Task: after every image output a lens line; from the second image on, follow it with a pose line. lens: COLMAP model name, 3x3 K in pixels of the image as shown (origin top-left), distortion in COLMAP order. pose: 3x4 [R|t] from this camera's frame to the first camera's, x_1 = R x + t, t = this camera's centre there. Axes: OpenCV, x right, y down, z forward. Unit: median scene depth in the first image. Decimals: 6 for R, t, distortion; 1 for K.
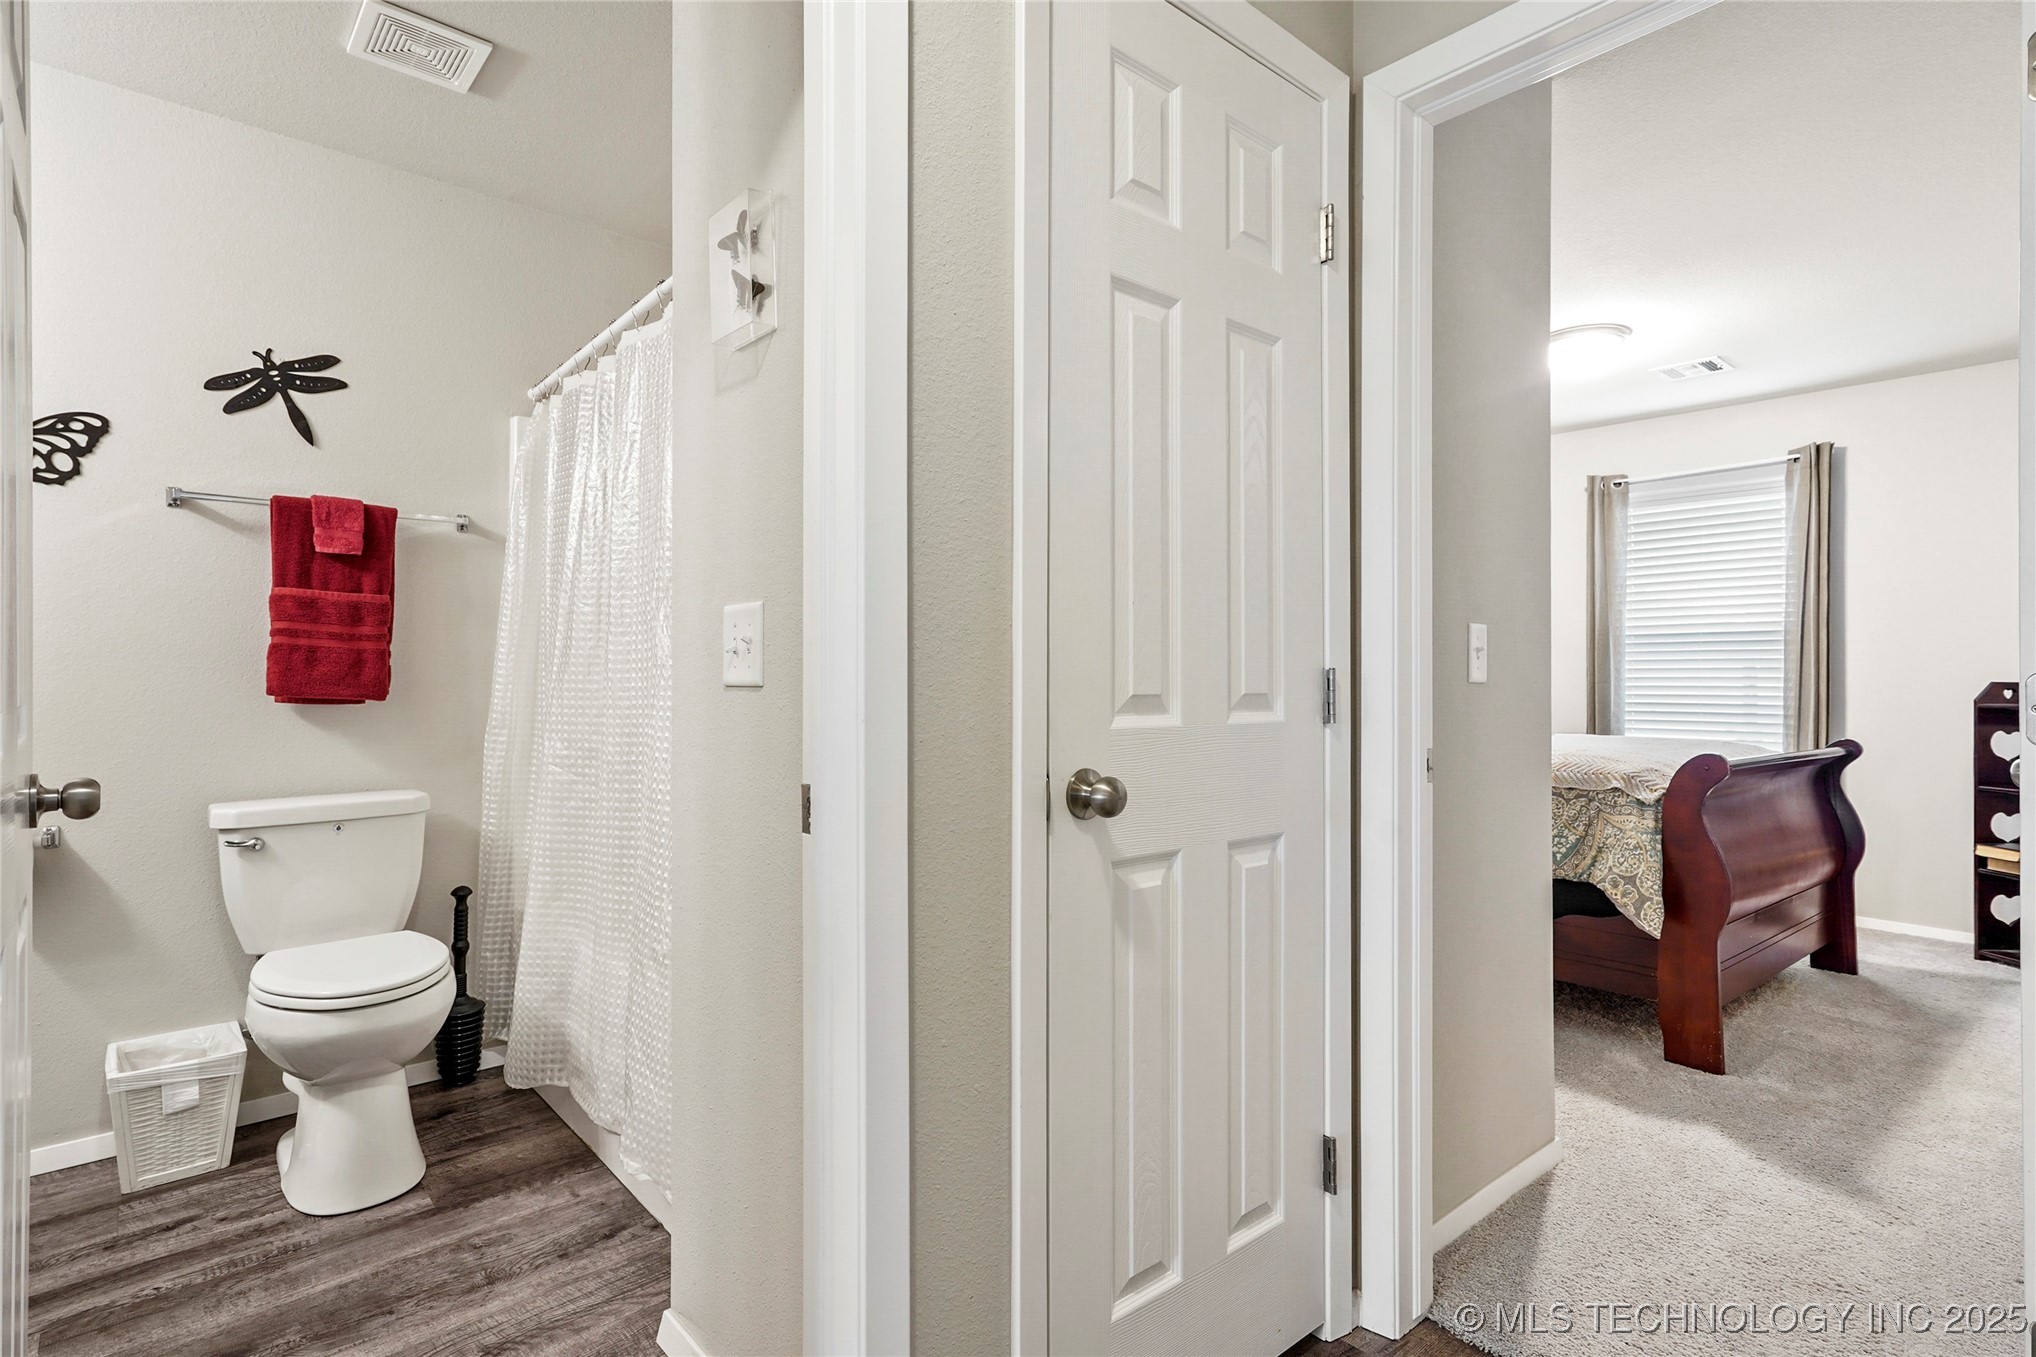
lens RADIAL K [[1017.4, 0, 1019.0], [0, 1017.4, 670.0], [0, 0, 1]] dist [-0.002887, 0.014307]
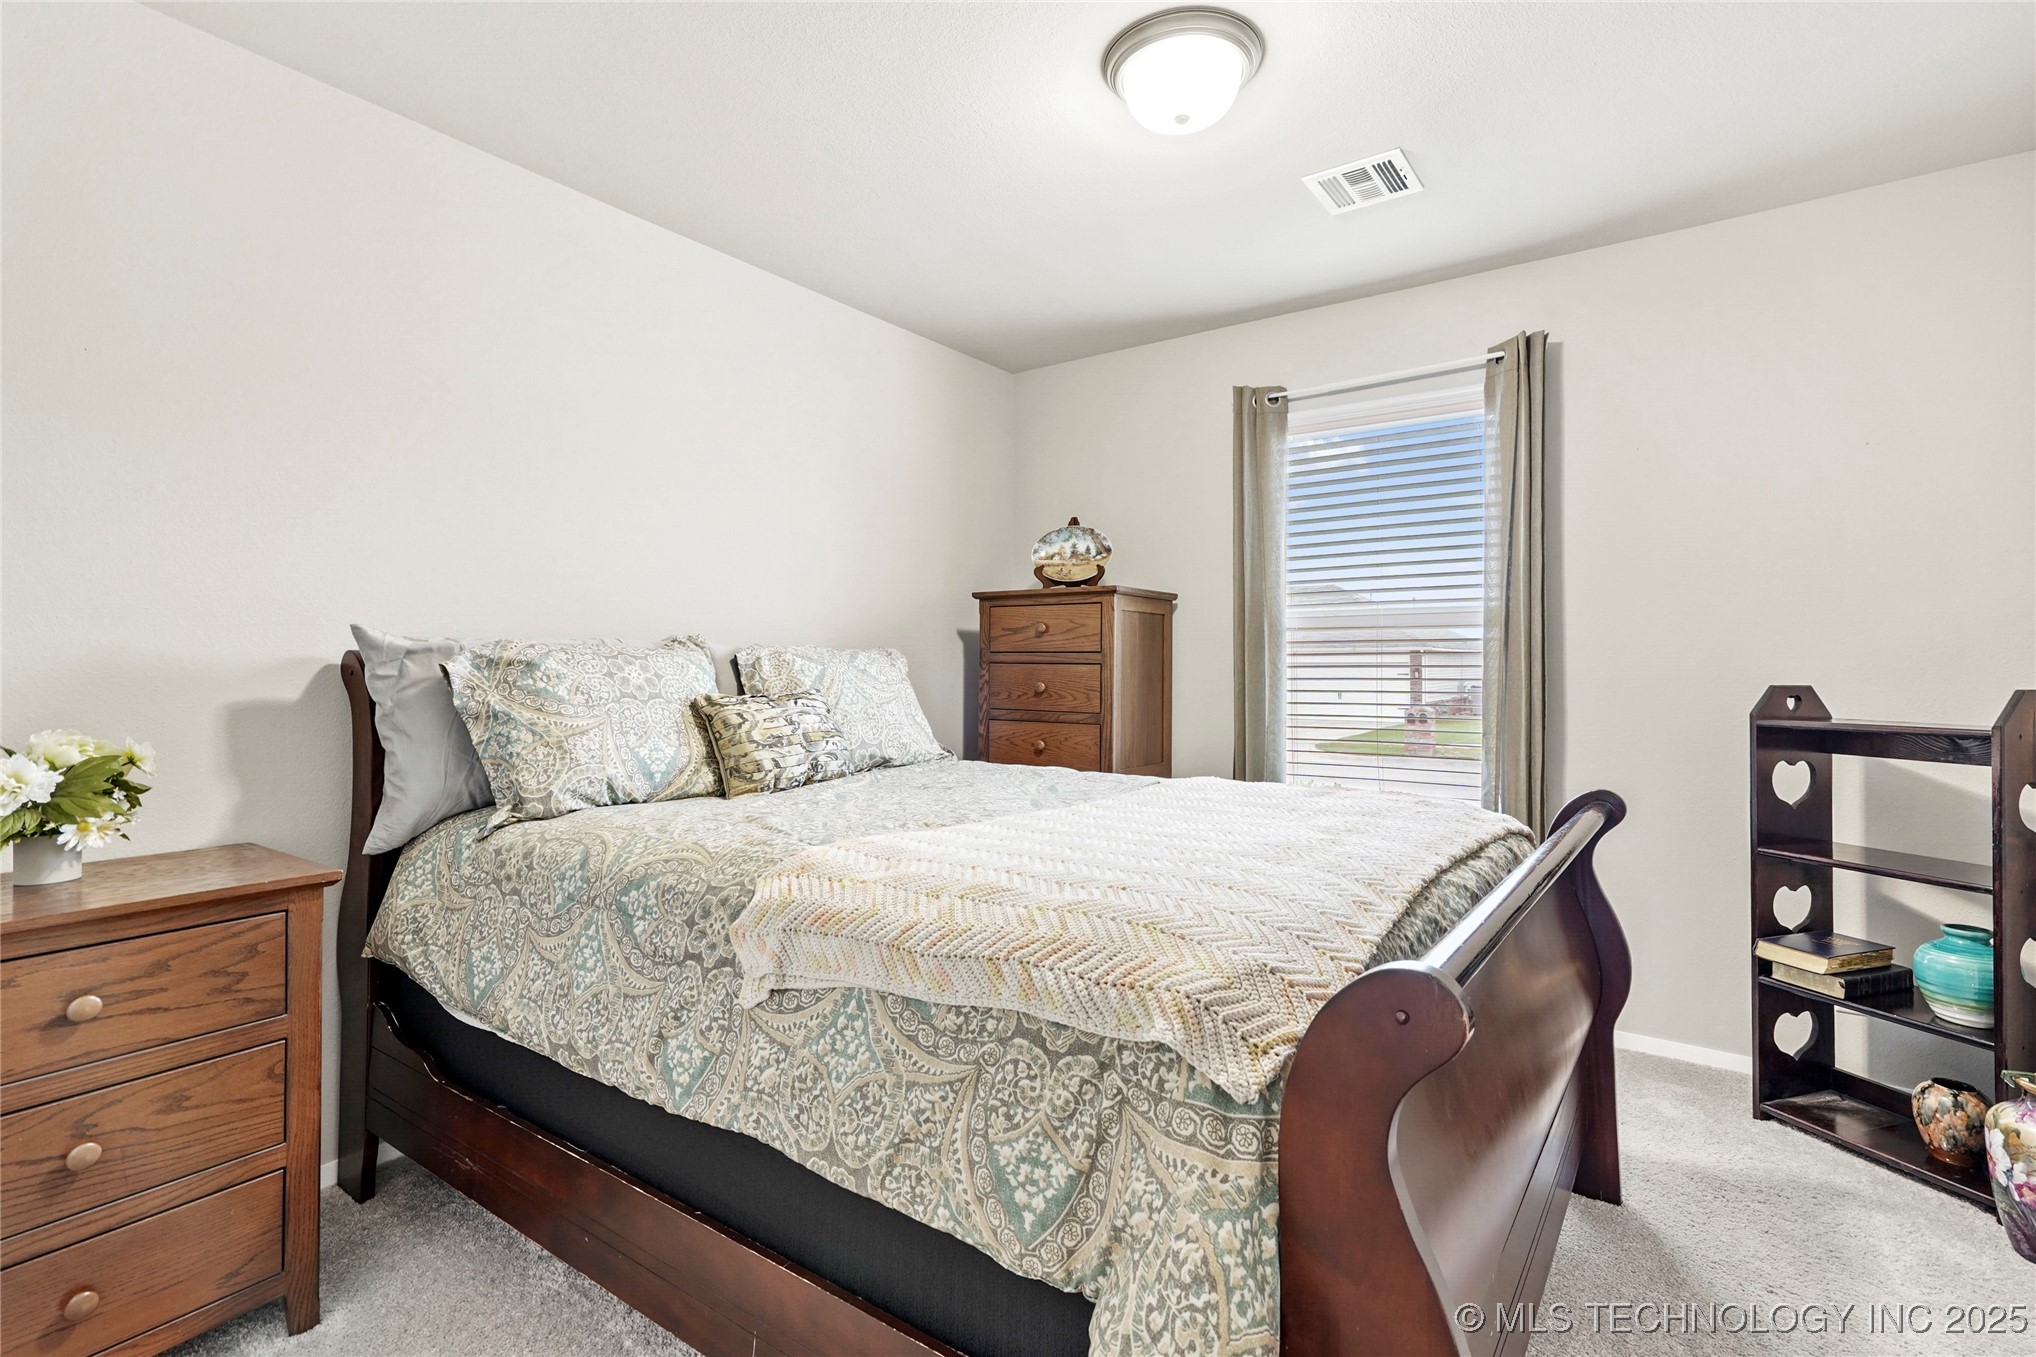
lens RADIAL K [[985.0, 0, 1013.7], [0, 985.0, 657.3], [0, 0, 1]] dist [0.000992, 0.013858]
pose [[0.972304, -0.004767, 0.233669, 0.347450], [0.004573, 0.999989, 0.001376, -0.009547], [-0.233673, -0.000269, 0.972315, 0.520657]]
